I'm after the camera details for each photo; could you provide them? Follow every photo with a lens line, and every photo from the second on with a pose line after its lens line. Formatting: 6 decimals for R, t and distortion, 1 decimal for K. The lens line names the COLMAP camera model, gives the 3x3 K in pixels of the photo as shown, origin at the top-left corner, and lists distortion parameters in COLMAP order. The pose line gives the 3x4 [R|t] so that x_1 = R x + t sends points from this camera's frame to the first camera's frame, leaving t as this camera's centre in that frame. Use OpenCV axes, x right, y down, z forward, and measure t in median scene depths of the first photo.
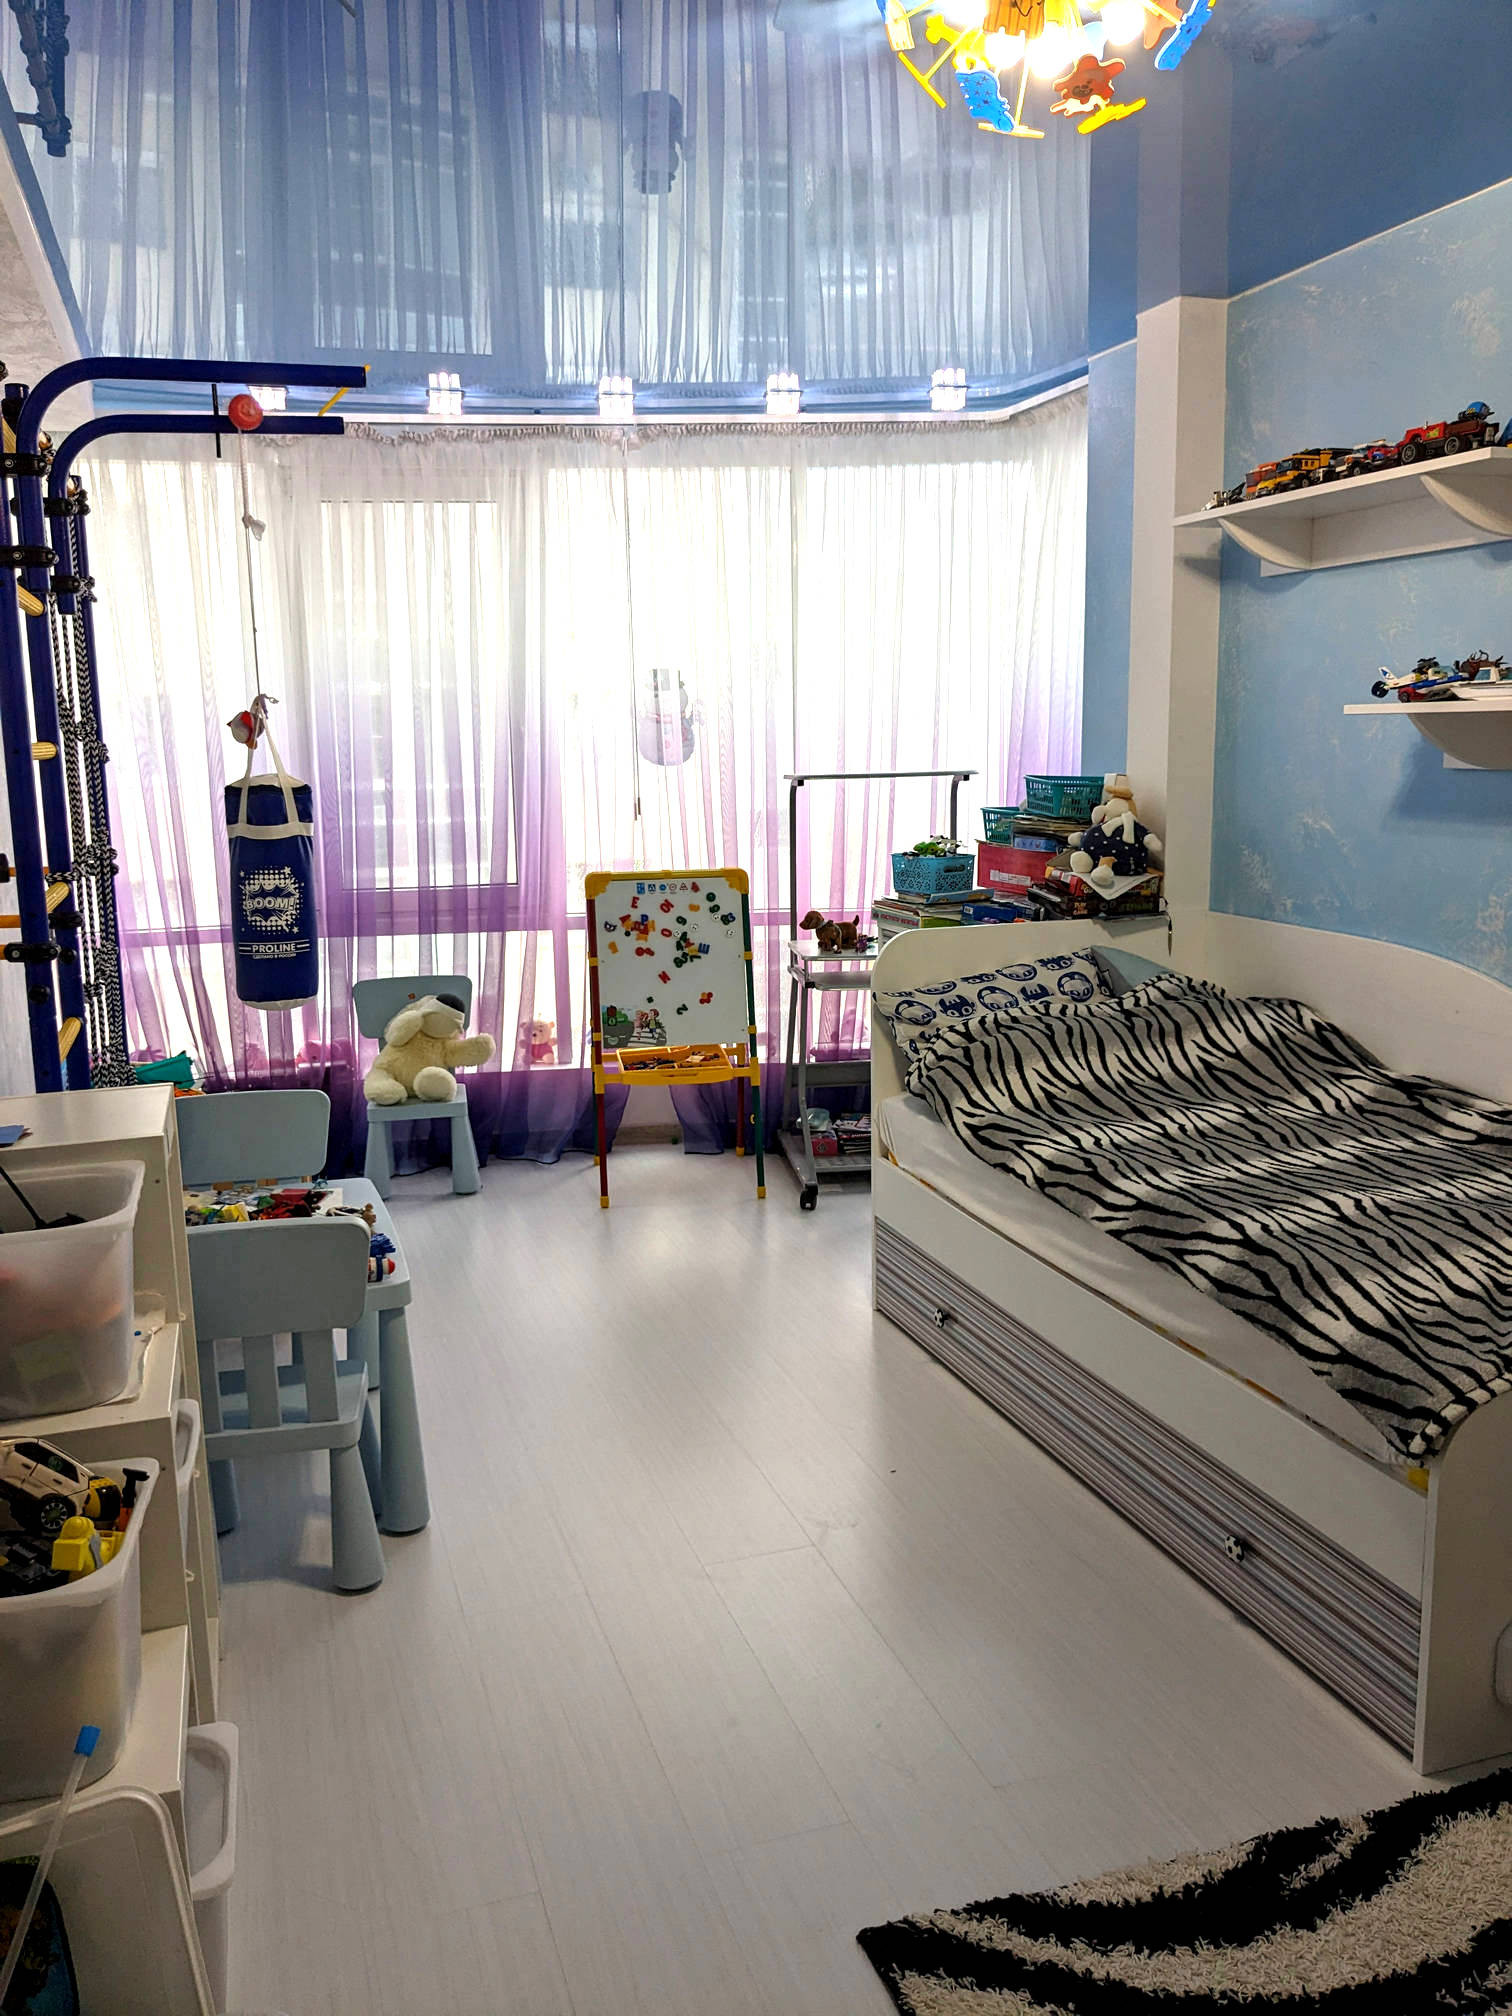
lens RADIAL K [[1599.0, 0, 740.1], [0, 1599.0, 1005.5], [0, 0, 1]] dist [0.045341, -0.073204]
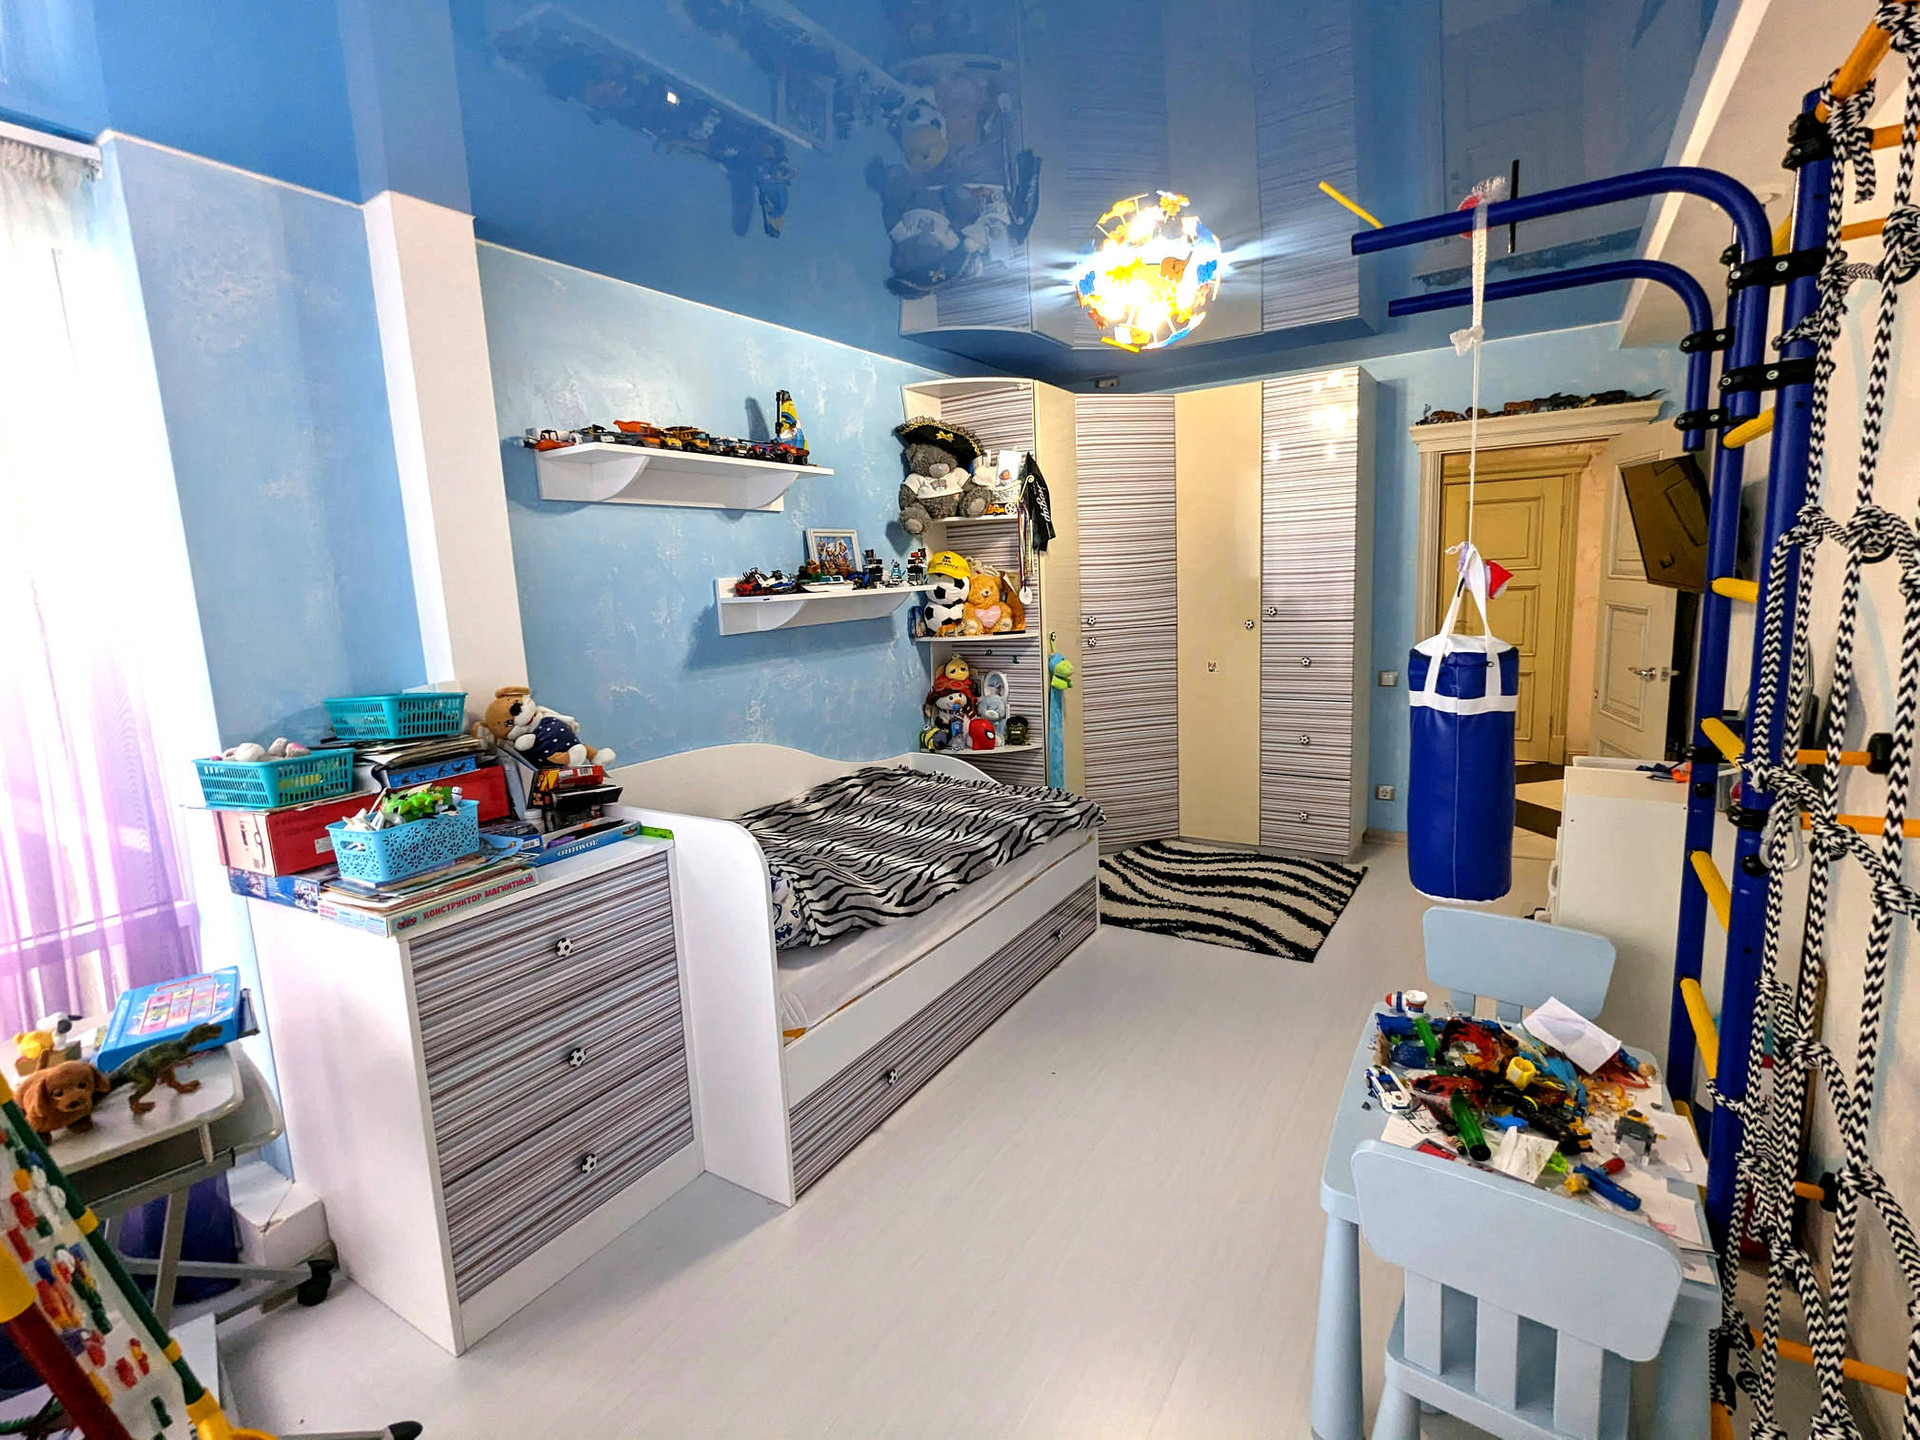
lens RADIAL K [[907.7, 0, 972.1], [0, 907.7, 711.0], [0, 0, 1]] dist [-0.001904, 0.001187]
pose [[-0.650042, -0.067719, 0.756875, -0.398507], [0.186041, 0.951528, 0.244917, -0.219148], [-0.736773, 0.300016, -0.605934, 1.200739]]
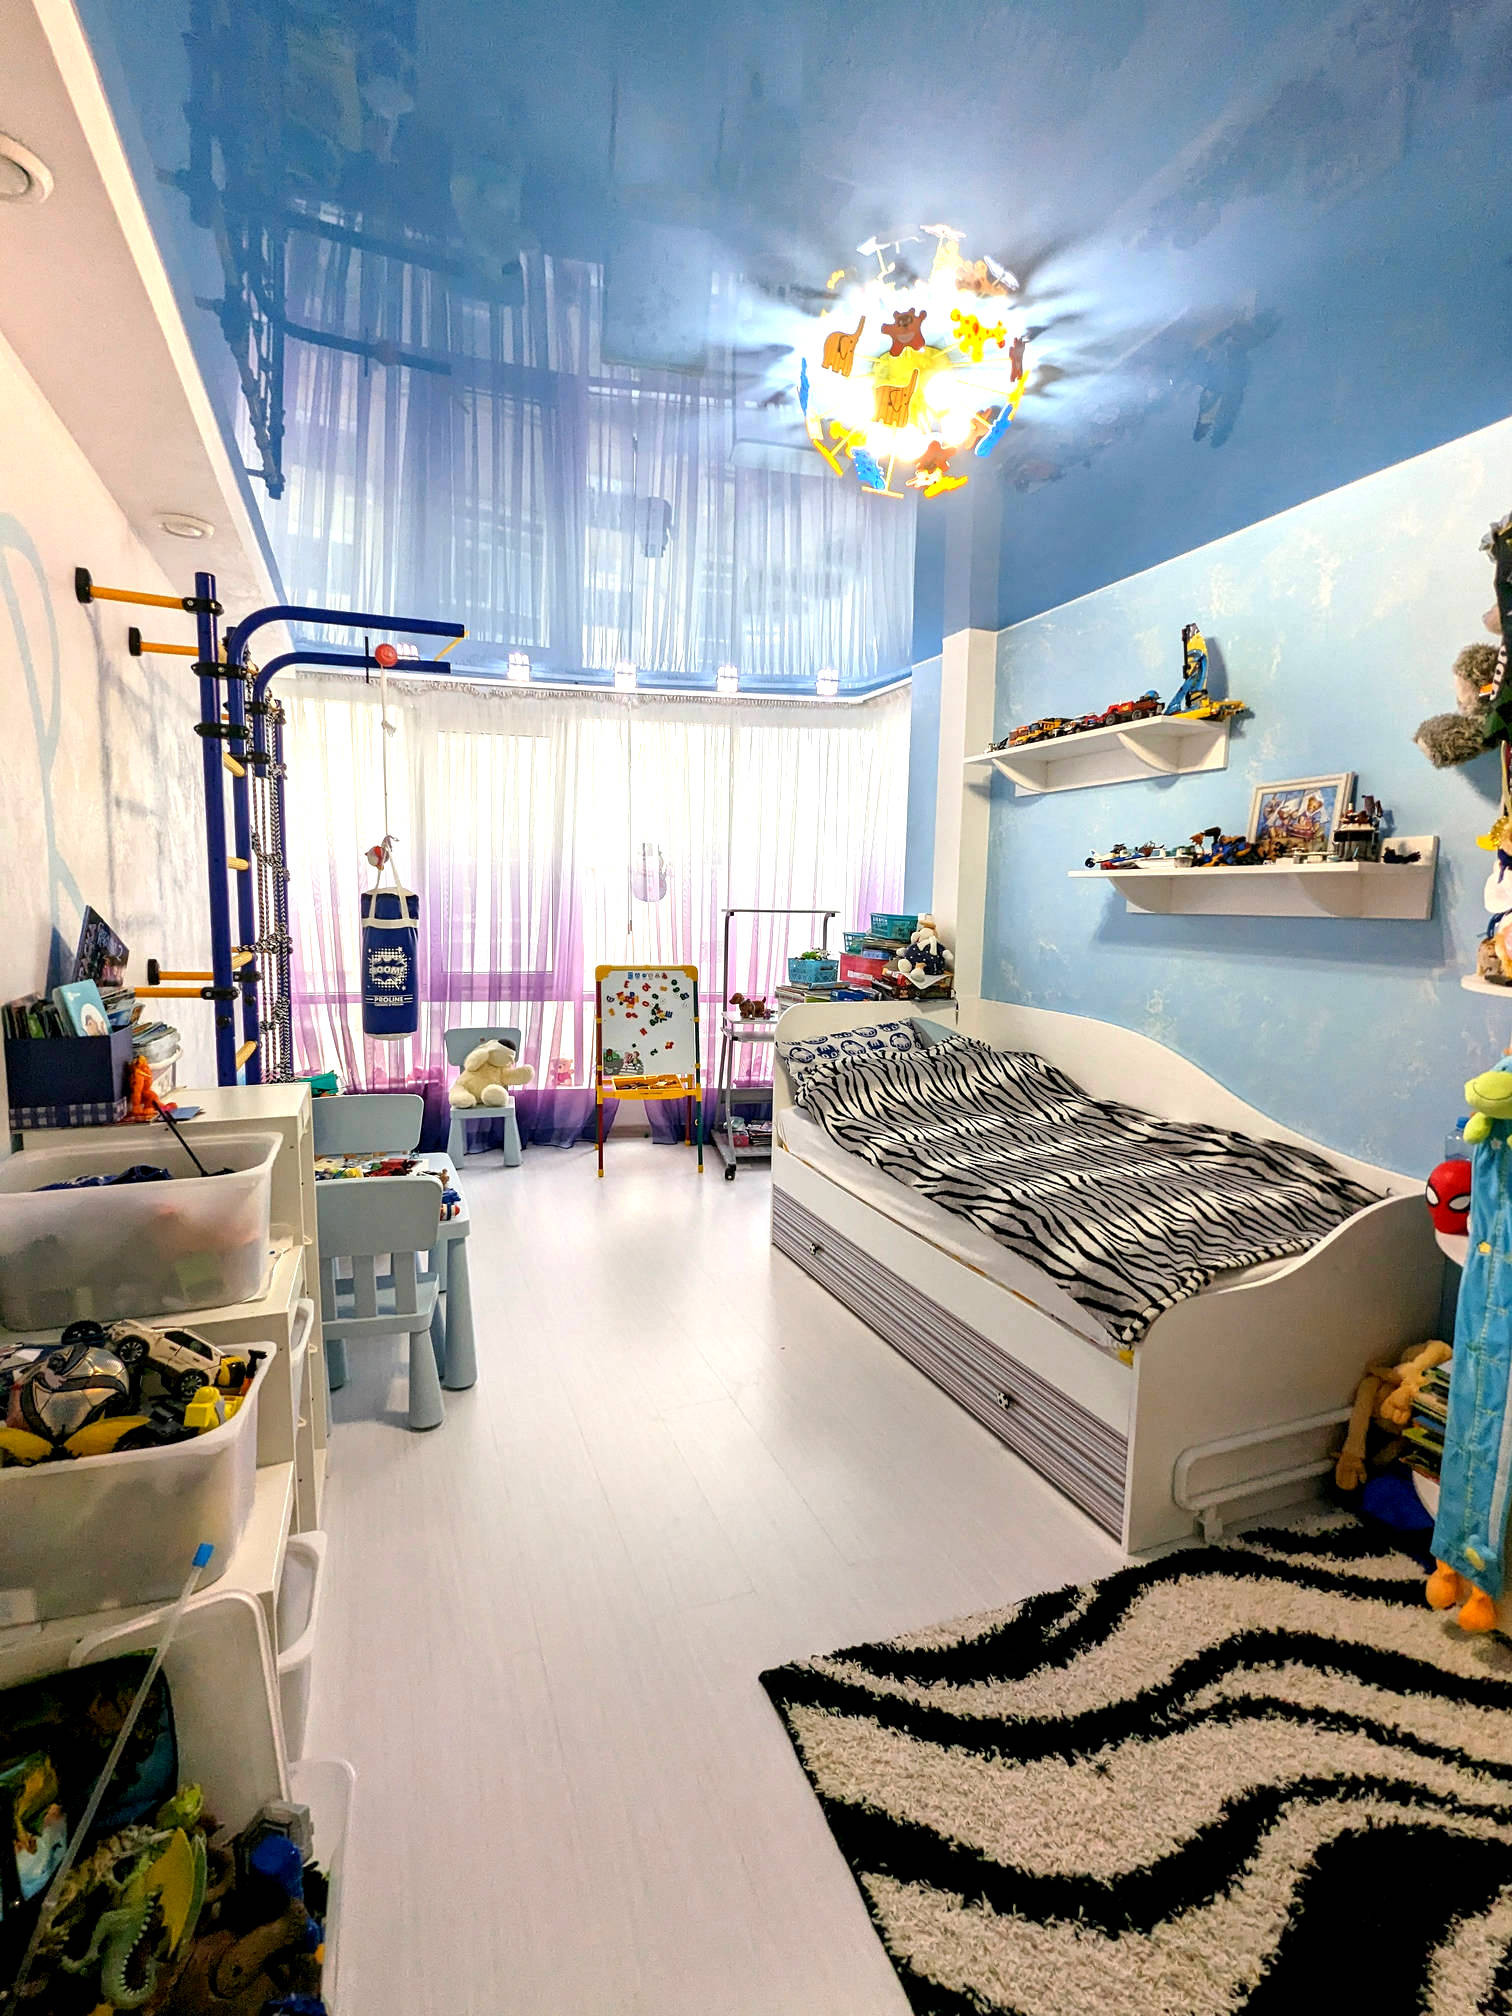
lens RADIAL K [[953.0, 0, 757.5], [0, 953.0, 1010.3], [0, 0, 1]] dist [-0.001904, 0.001187]
pose [[0.996943, 0.029398, 0.072390, -0.004248], [-0.025585, 0.998264, -0.053052, 0.011092], [-0.073824, 0.051038, 0.995964, 0.055532]]
